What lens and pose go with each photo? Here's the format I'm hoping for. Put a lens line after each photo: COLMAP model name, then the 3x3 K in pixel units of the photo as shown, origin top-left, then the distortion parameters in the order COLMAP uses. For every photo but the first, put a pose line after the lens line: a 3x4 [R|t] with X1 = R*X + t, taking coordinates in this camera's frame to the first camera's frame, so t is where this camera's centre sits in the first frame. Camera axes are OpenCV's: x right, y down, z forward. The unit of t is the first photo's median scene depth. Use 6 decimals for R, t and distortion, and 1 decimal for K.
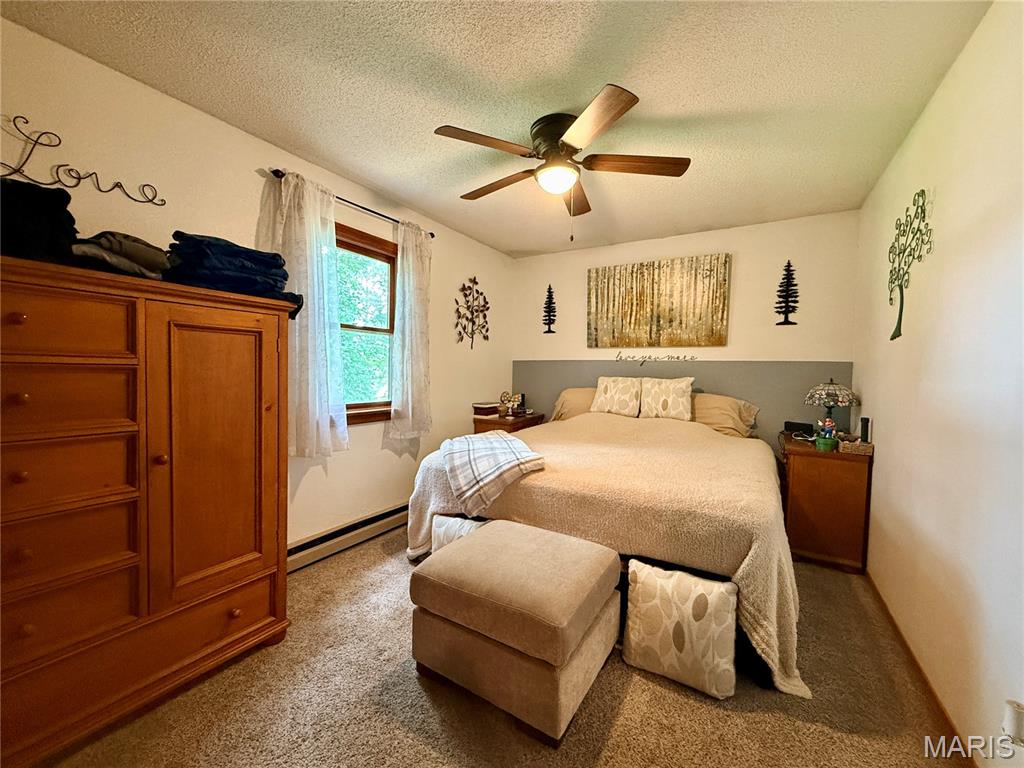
lens RADIAL K [[410.5, 0, 511.3], [0, 410.5, 383.8], [0, 0, 1]] dist [0.002453, -0.000700]
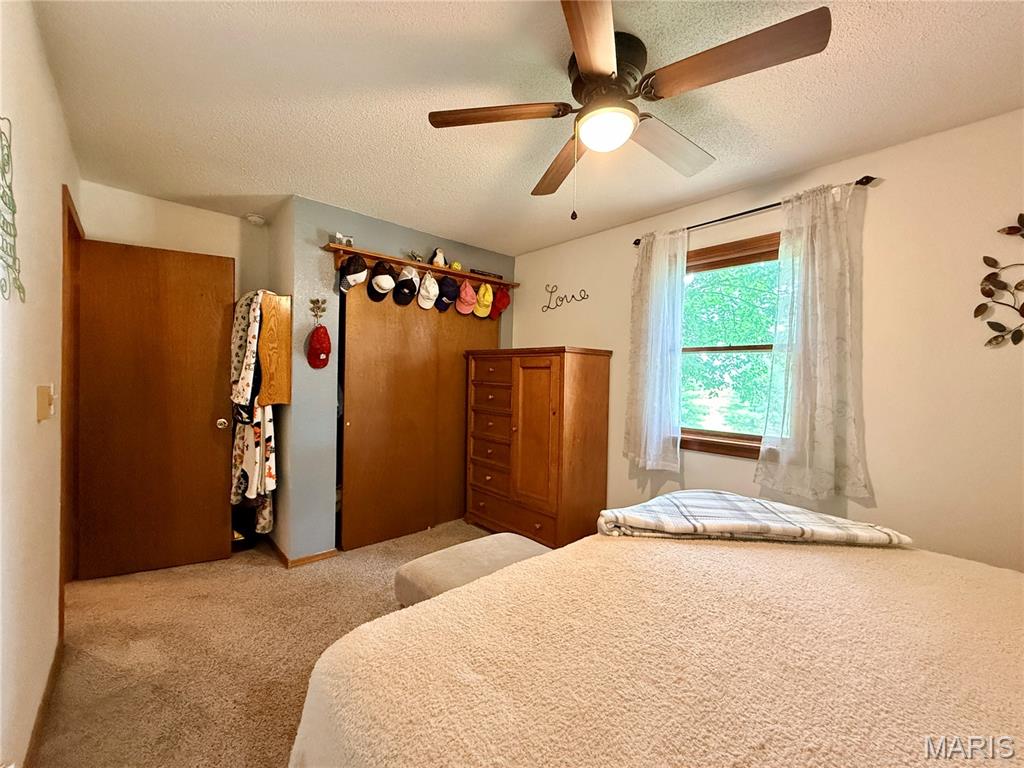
lens RADIAL K [[410.5, 0, 511.8], [0, 410.5, 378.3], [0, 0, 1]] dist [0.002453, -0.000700]
pose [[-0.284347, -0.021369, -0.958483, 0.606456], [-0.059704, 0.998206, -0.004543, -0.036162], [0.956861, 0.055933, -0.285113, 0.775698]]
